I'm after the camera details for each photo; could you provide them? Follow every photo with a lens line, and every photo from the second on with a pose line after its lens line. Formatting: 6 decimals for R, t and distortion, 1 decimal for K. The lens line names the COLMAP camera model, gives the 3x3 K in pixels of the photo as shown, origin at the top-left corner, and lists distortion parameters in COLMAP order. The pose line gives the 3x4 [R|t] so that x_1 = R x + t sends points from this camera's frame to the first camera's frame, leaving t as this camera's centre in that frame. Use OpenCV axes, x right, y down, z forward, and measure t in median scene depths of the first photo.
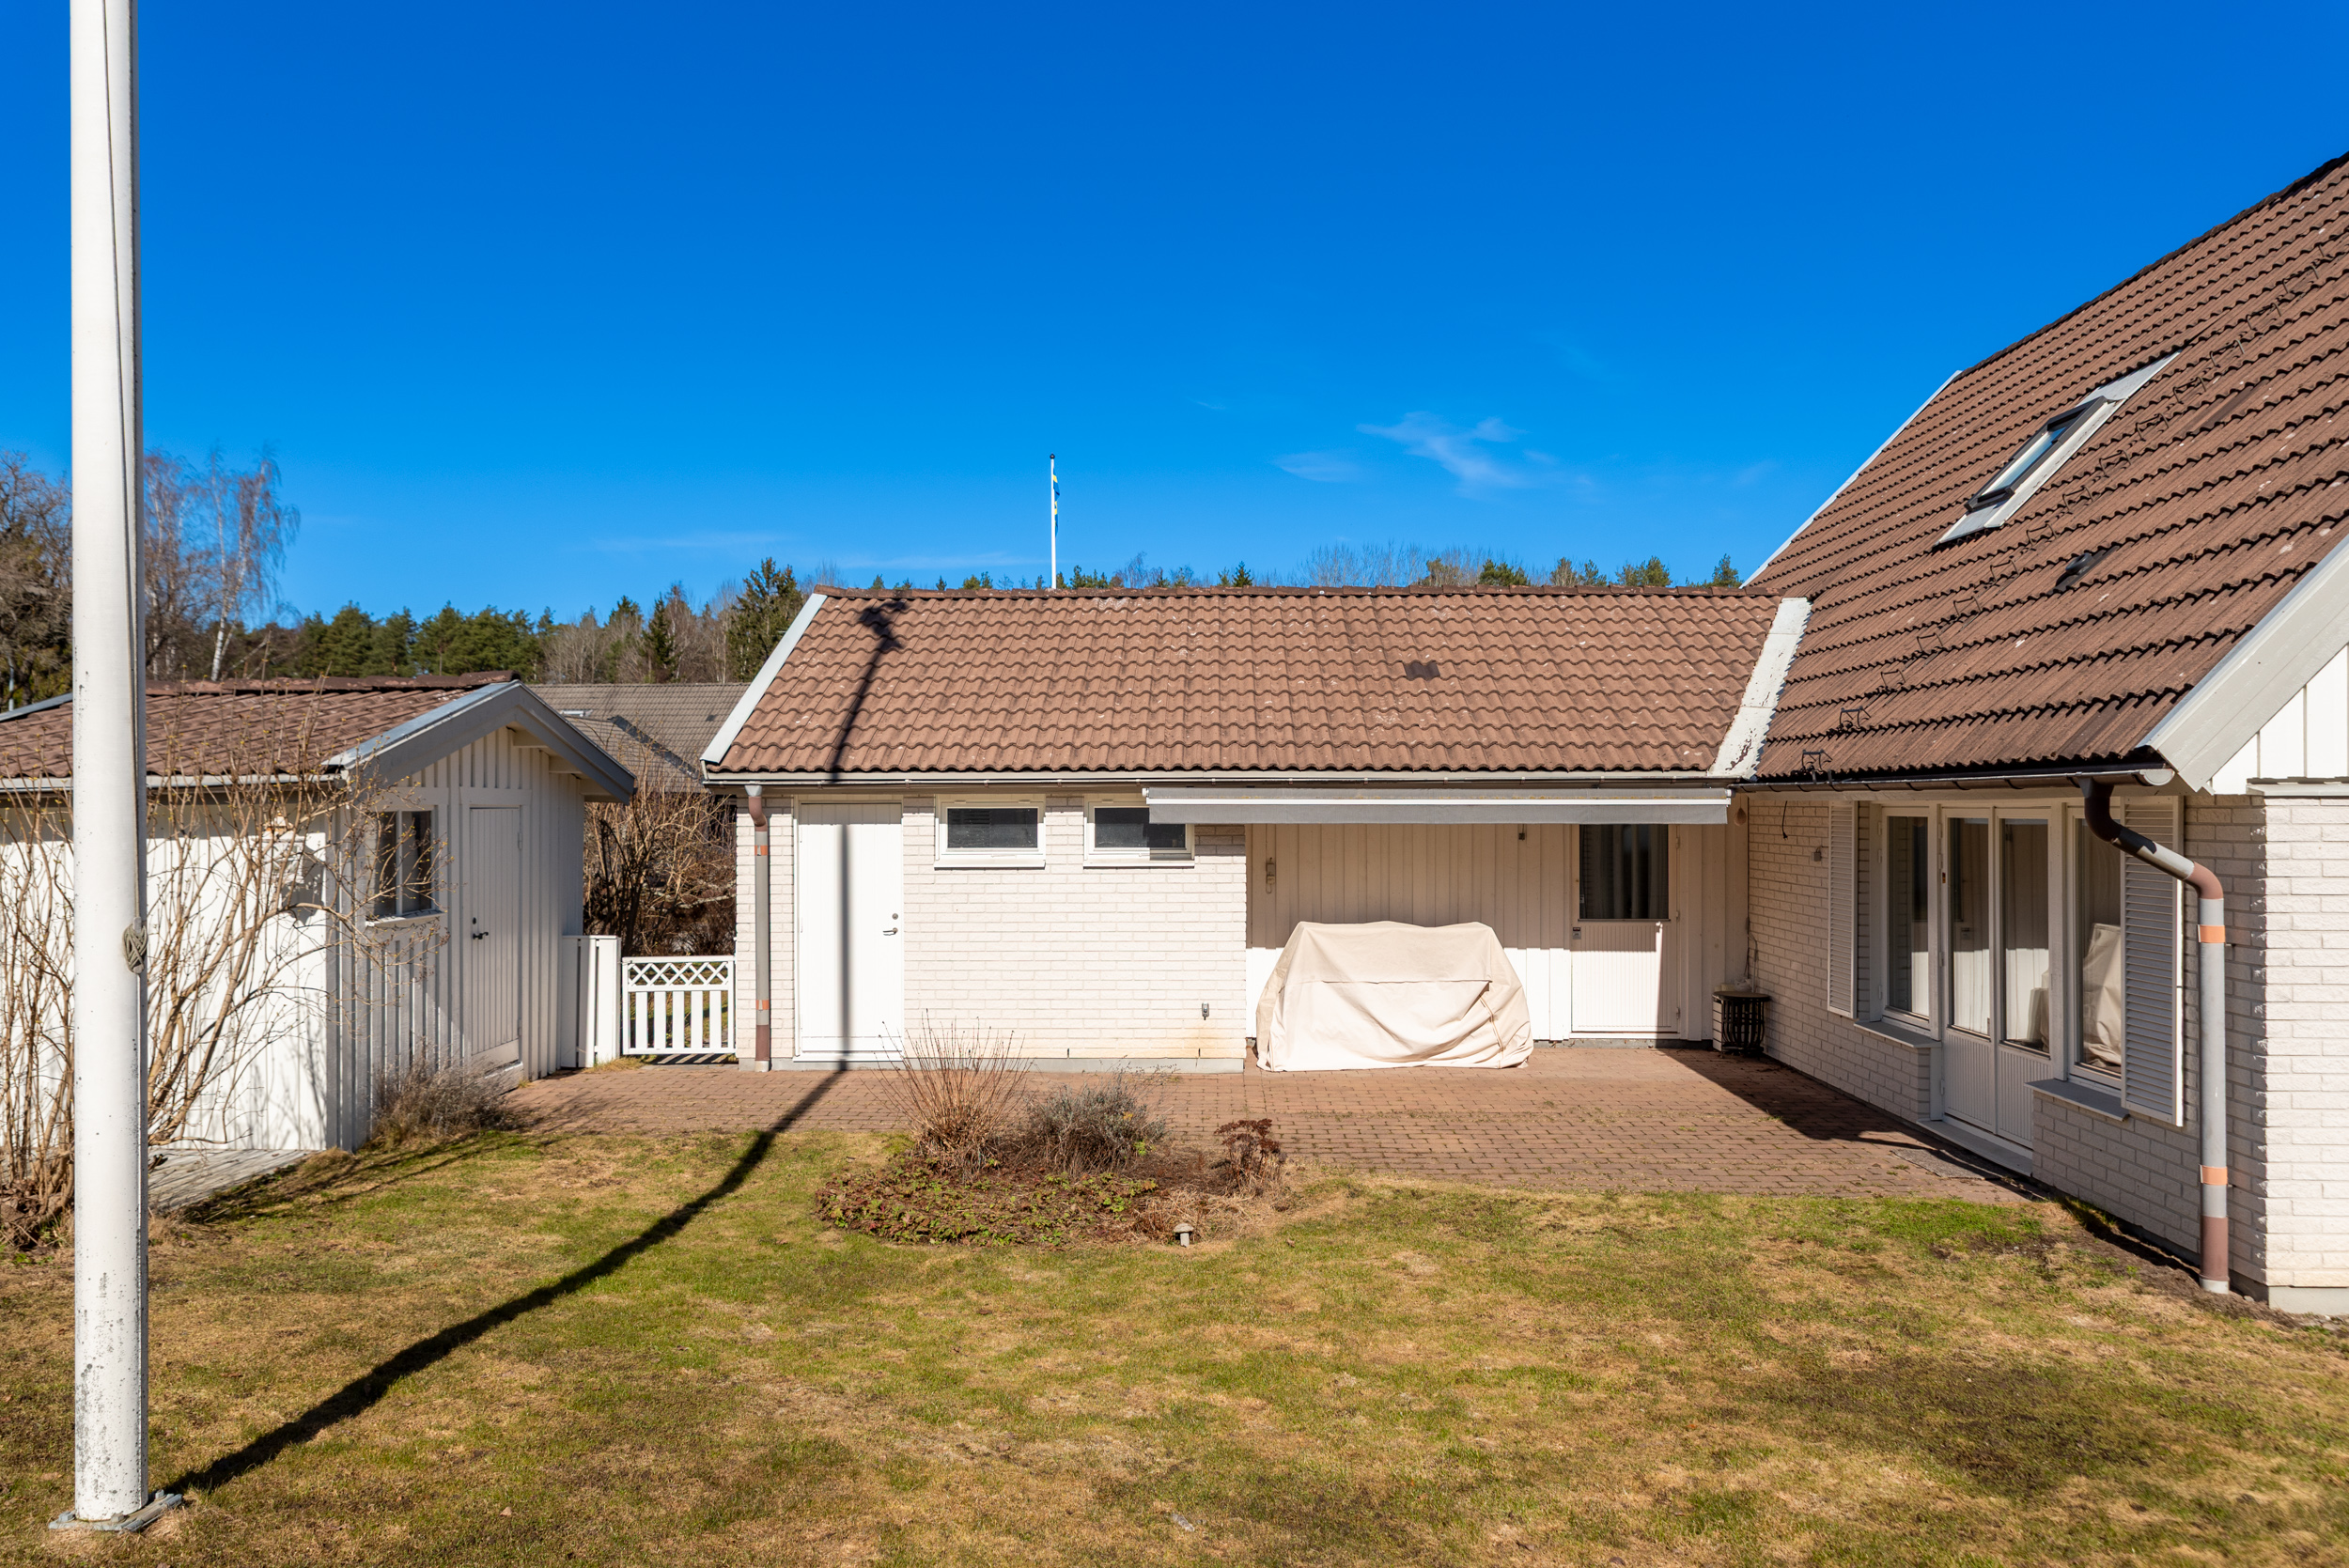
lens RADIAL K [[1578.9, 0, 1174.5], [0, 1578.9, 784.0], [0, 0, 1]] dist [0.000259, -0.000553]
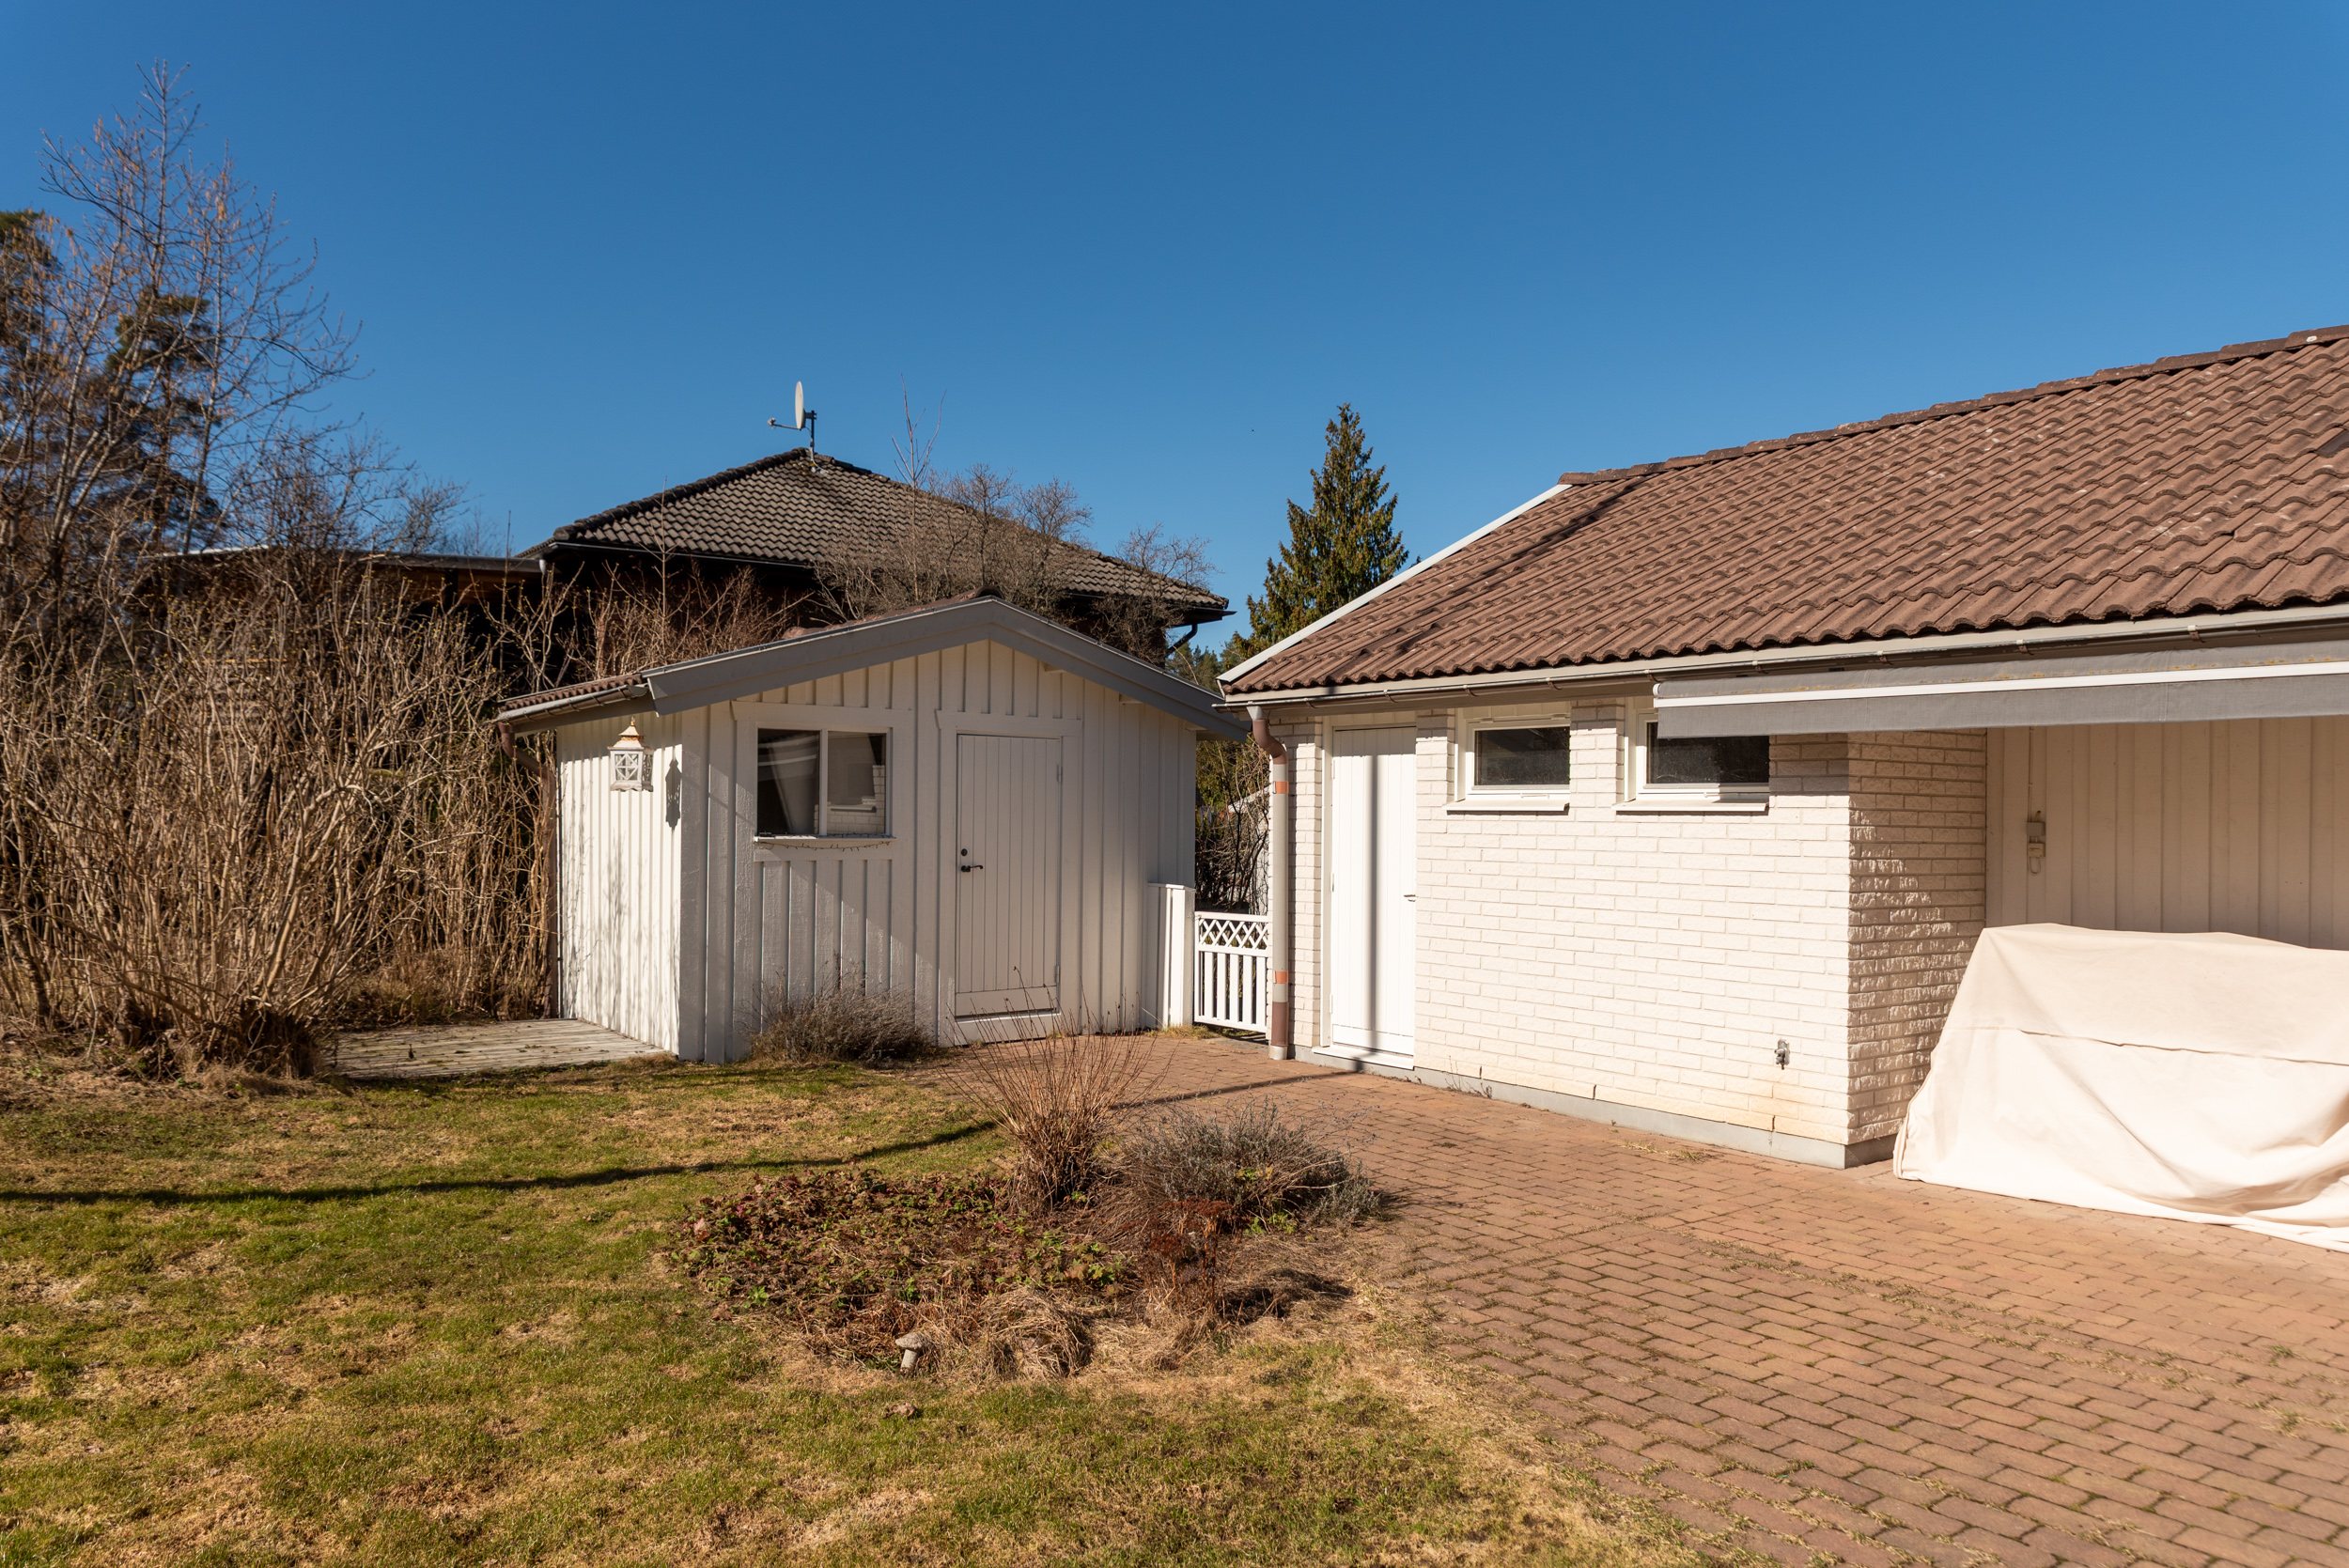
lens RADIAL K [[1578.9, 0, 1174.5], [0, 1578.9, 784.0], [0, 0, 1]] dist [0.000259, -0.000553]
pose [[0.632651, -0.004078, -0.774426, 0.333114], [-0.004339, 0.999952, -0.008809, 0.047333], [0.774424, 0.008933, 0.632603, 0.438128]]
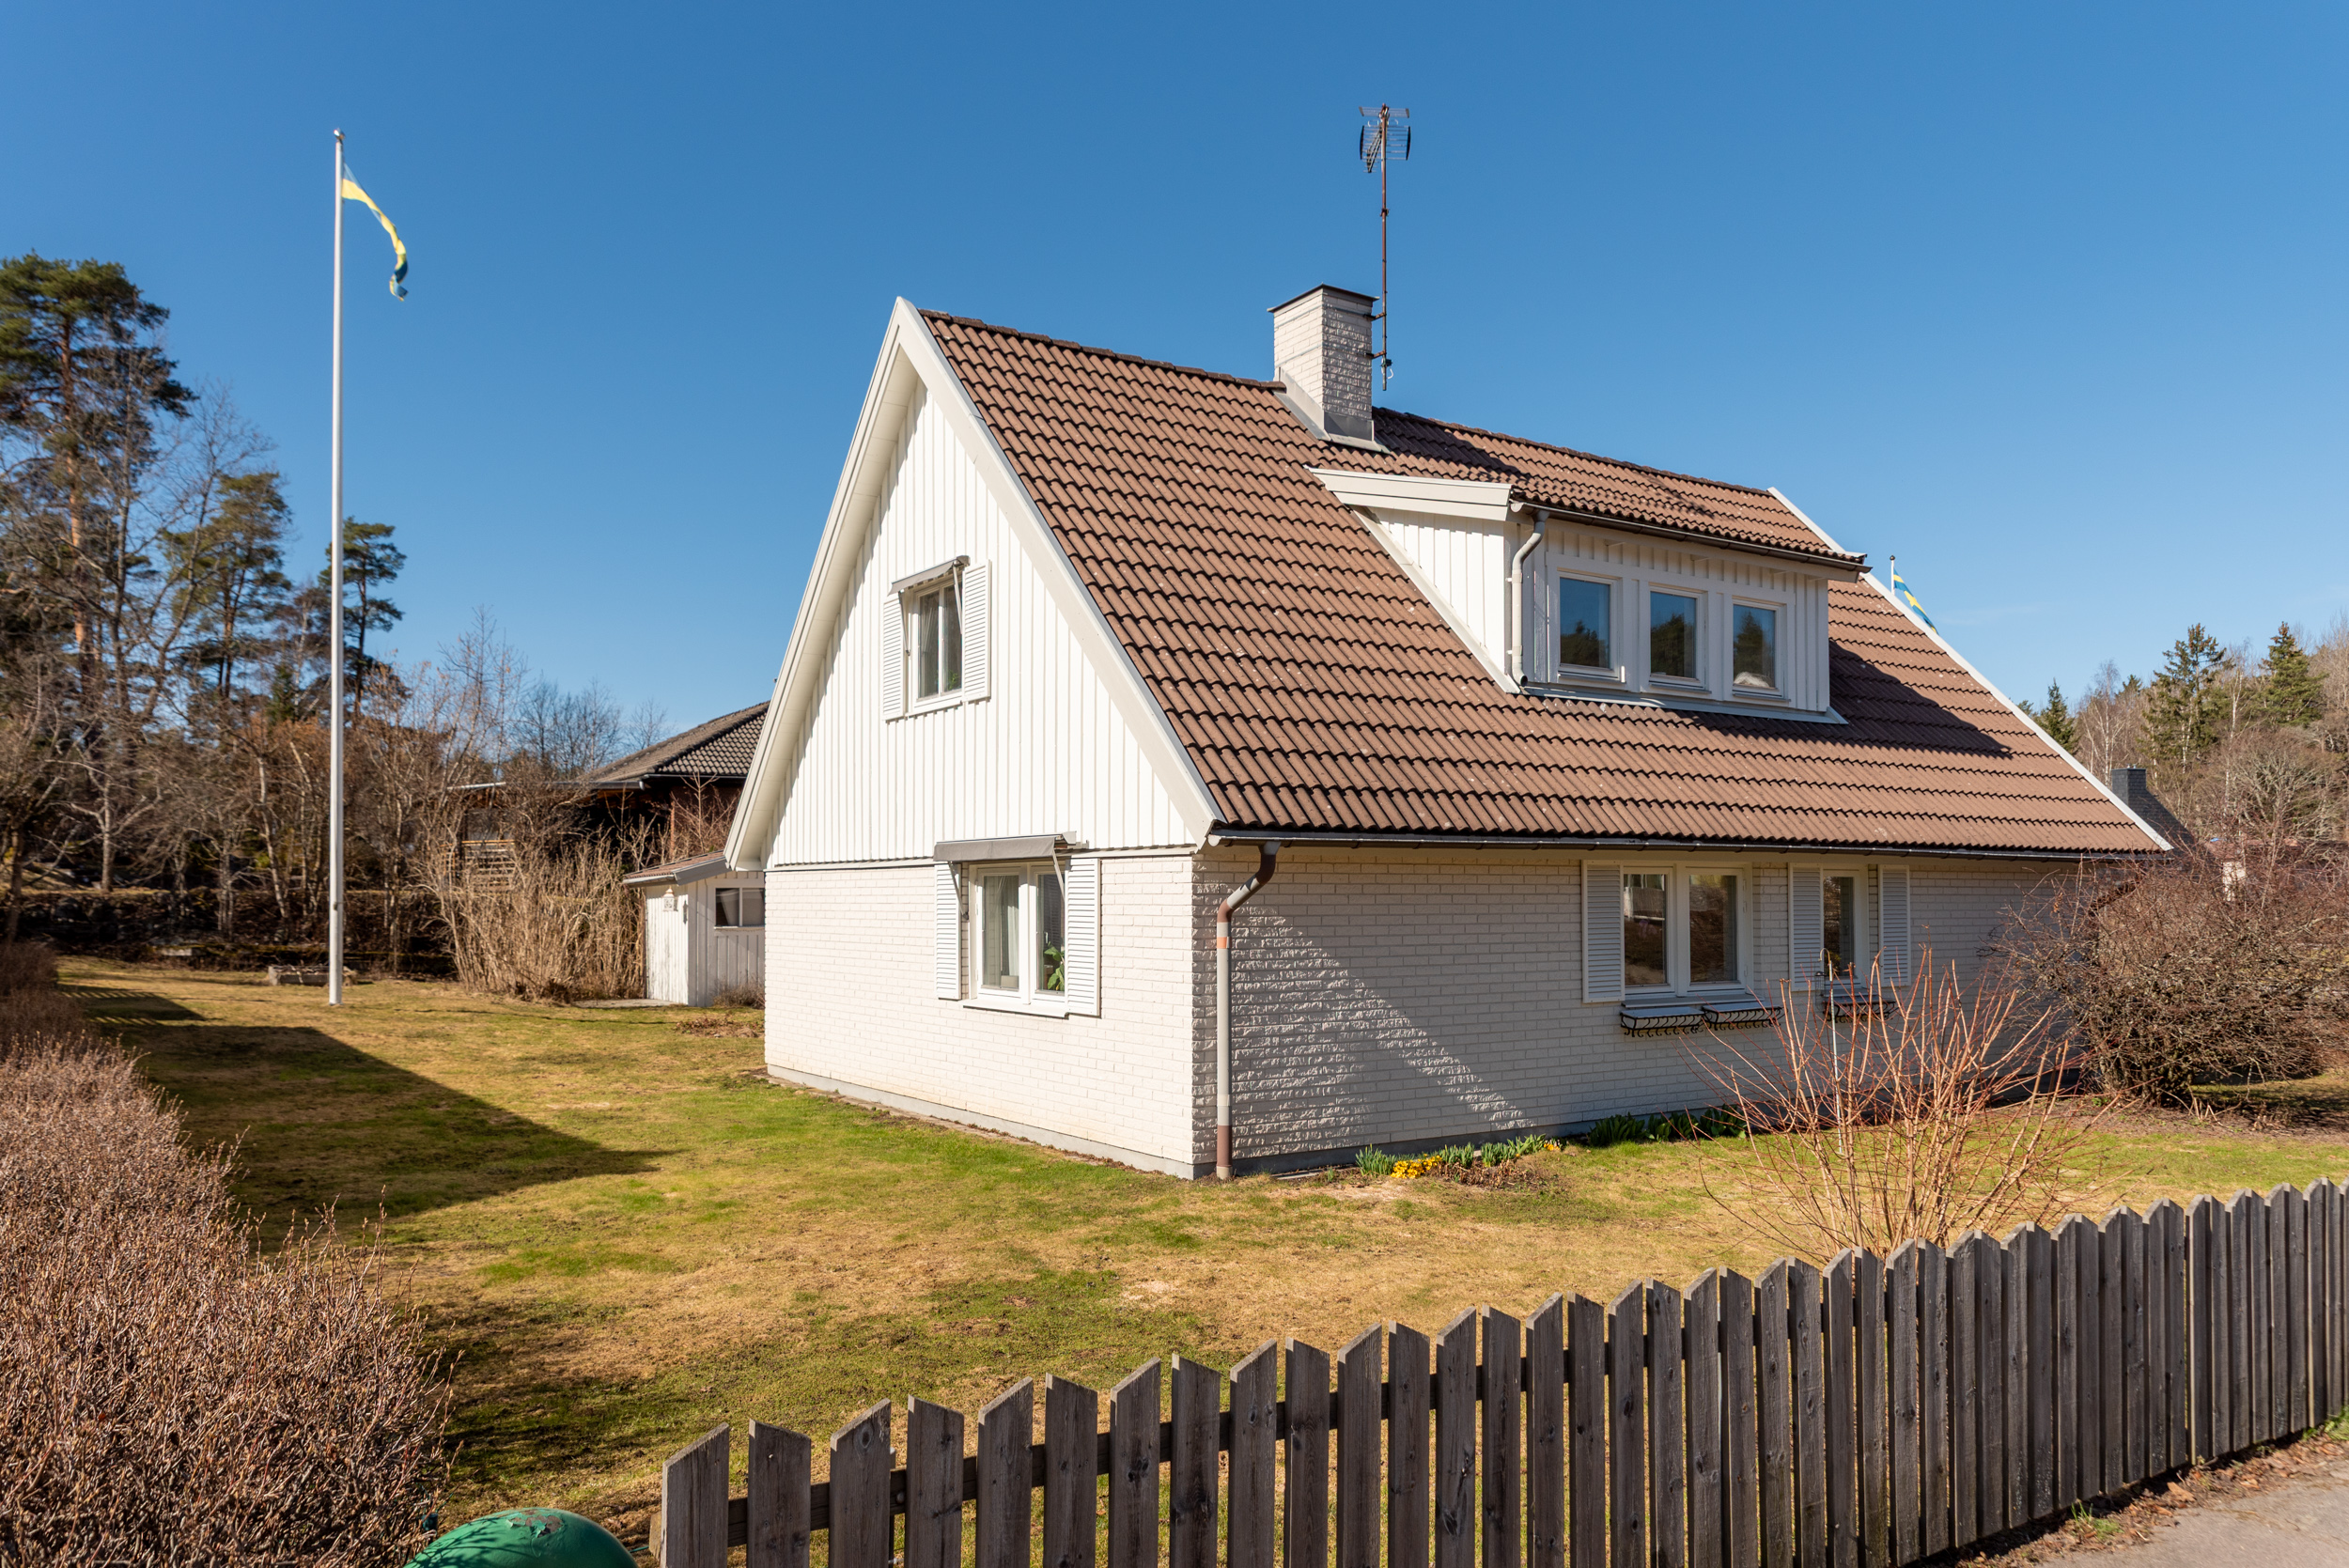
lens RADIAL K [[1578.9, 0, 1174.5], [0, 1578.9, 784.0], [0, 0, 1]] dist [0.000259, -0.000553]
pose [[0.584263, -0.062406, -0.809161, 1.725764], [0.020291, 0.997851, -0.062307, 0.019785], [0.811311, 0.019985, 0.584274, 0.015463]]
